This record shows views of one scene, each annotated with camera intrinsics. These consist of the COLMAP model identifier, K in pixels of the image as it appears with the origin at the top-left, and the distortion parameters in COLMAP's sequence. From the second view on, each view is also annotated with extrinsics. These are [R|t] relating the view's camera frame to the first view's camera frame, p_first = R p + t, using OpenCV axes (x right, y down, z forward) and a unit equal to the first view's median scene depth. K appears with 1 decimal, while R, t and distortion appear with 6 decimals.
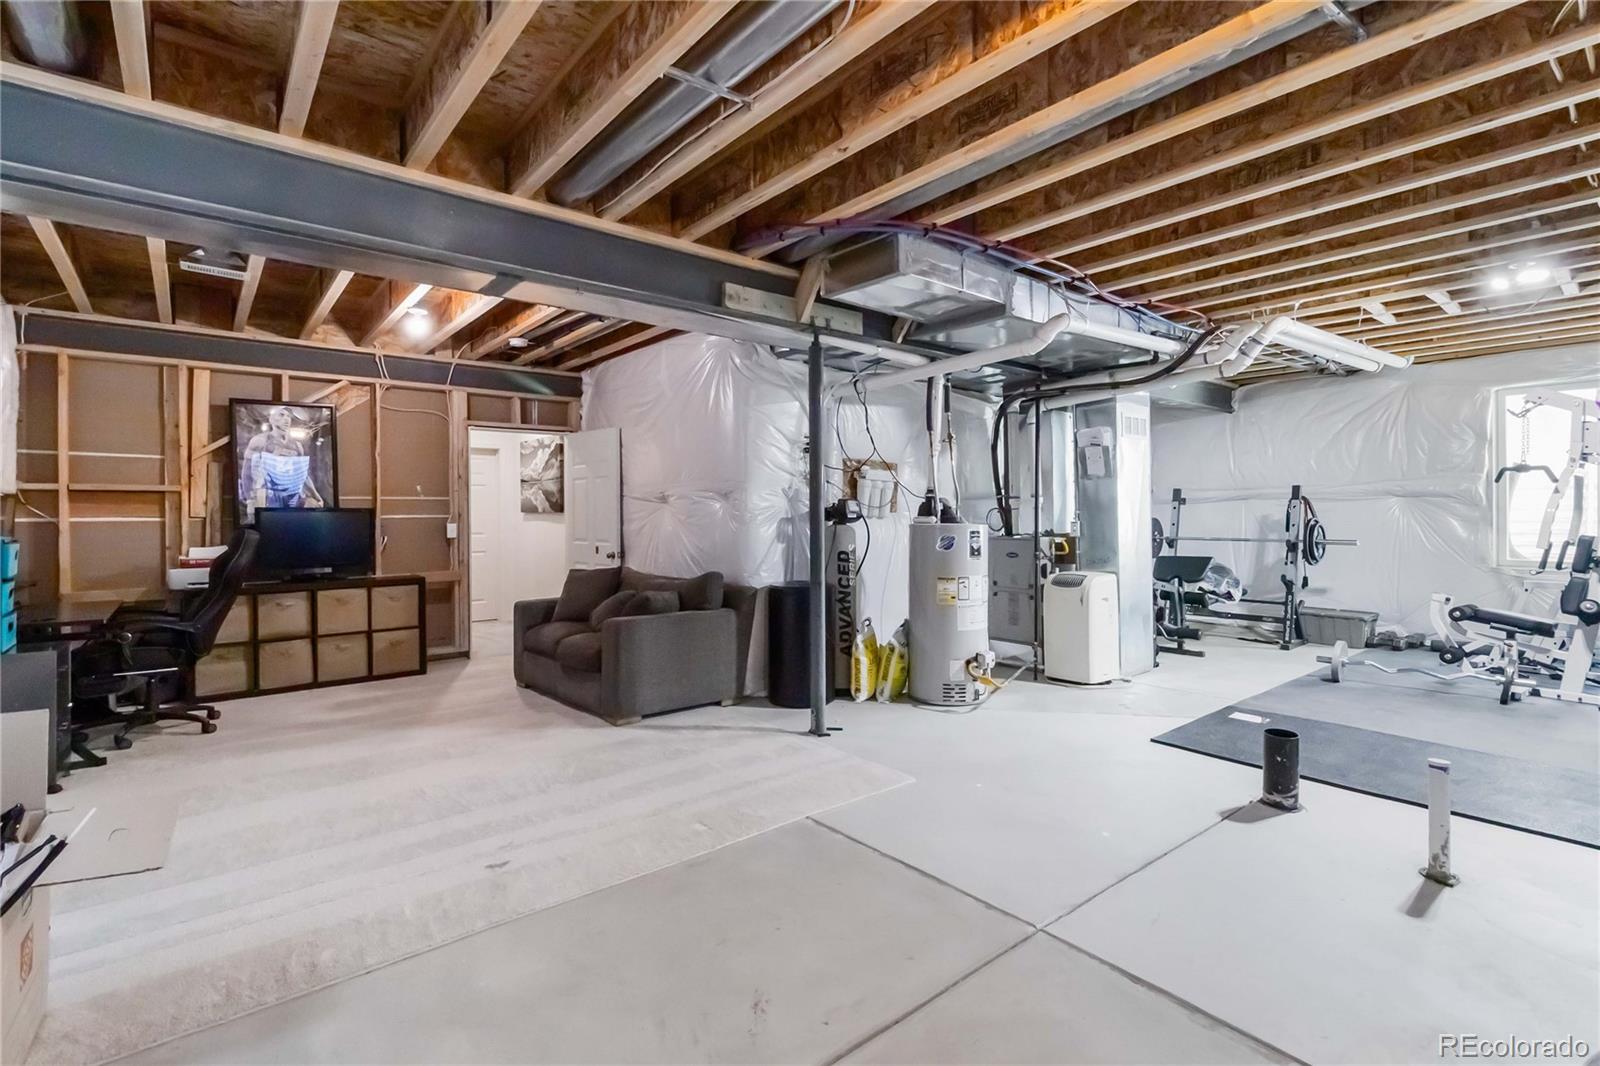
lens RADIAL K [[742.3, 0, 814.5], [0, 742.3, 509.5], [0, 0, 1]] dist [0.002178, 0.000640]
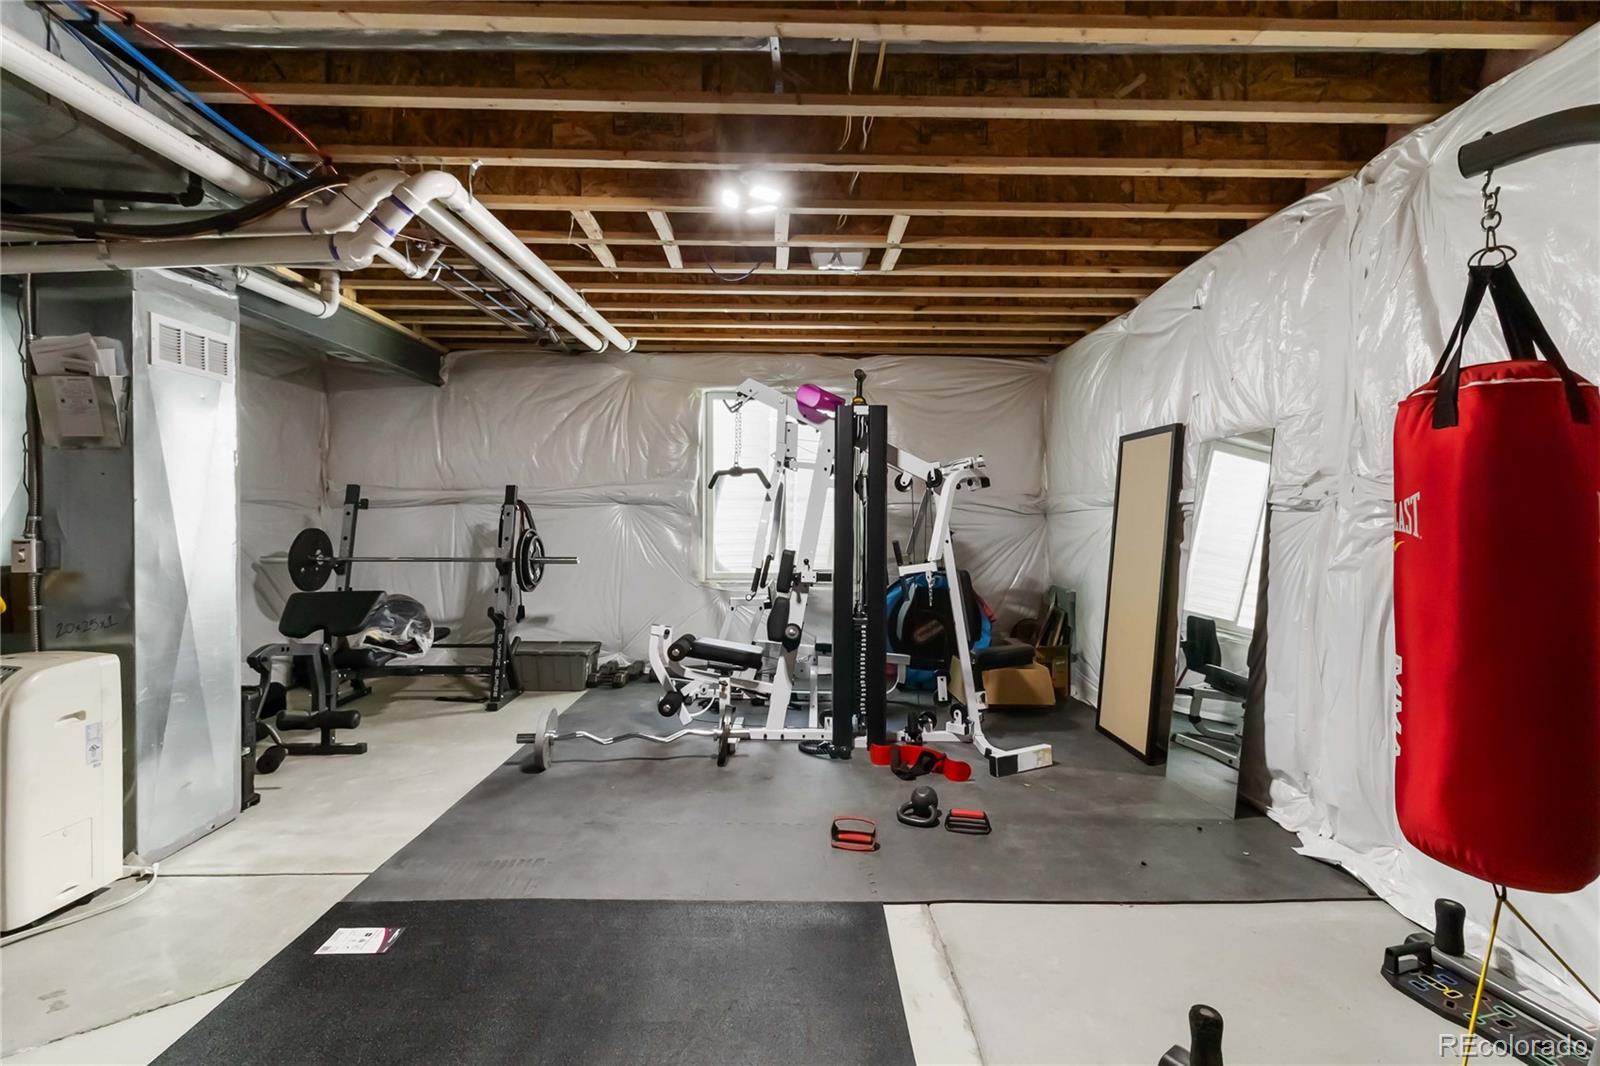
lens RADIAL K [[742.3, 0, 801.9], [0, 742.3, 526.3], [0, 0, 1]] dist [0.002178, 0.000640]
pose [[0.625571, -0.001338, 0.780166, 0.255251], [-0.009568, 0.999910, 0.009387, -0.000996], [-0.780109, -0.013337, 0.625502, 0.310339]]
